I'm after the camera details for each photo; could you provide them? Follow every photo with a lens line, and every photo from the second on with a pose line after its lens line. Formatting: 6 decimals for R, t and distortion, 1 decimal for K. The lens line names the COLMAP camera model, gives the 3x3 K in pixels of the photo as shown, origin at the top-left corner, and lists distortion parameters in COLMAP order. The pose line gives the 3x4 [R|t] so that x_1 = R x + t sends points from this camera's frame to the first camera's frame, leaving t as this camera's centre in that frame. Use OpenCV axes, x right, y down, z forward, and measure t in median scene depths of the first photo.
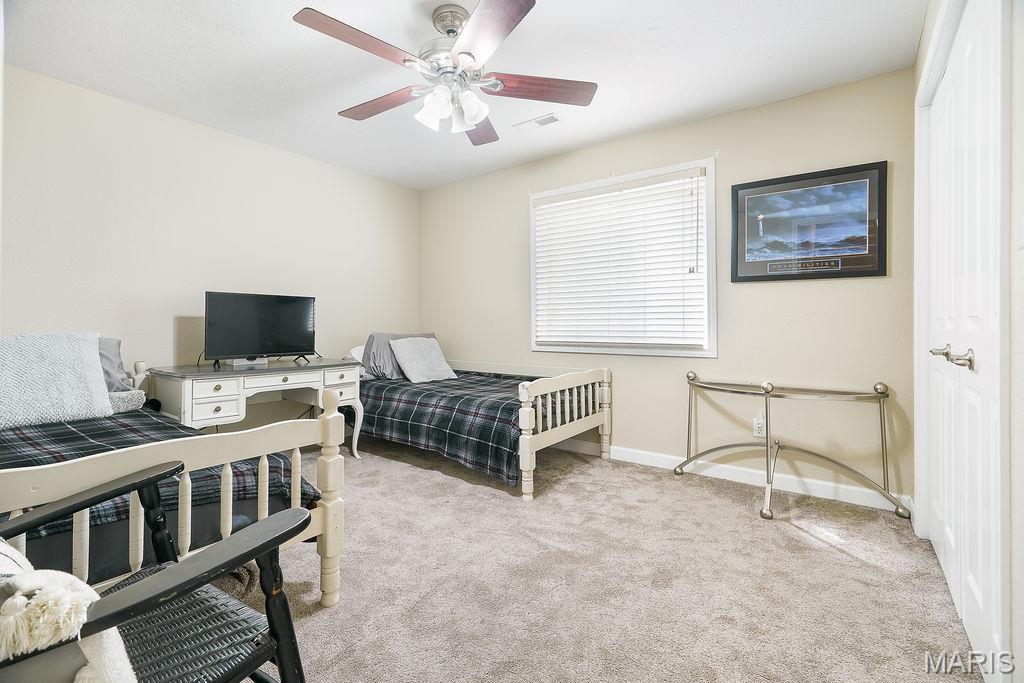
lens RADIAL K [[467.4, 0, 513.4], [0, 467.4, 319.6], [0, 0, 1]] dist [0.000281, 0.000096]
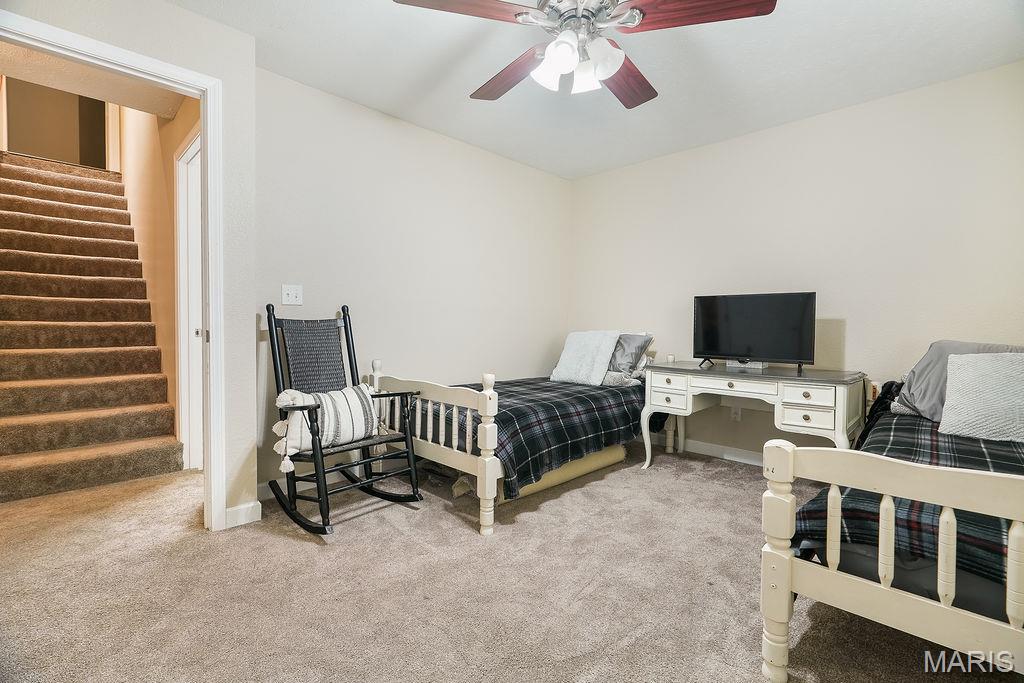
lens RADIAL K [[464.5, 0, 512.0], [0, 464.5, 341.5], [0, 0, 1]] dist [-0.001083, -0.000138]
pose [[-0.147995, 0.025748, -0.988653, 0.482129], [-0.003211, 0.999643, 0.026515, 0.018864], [0.988983, 0.007099, -0.147859, 0.701536]]
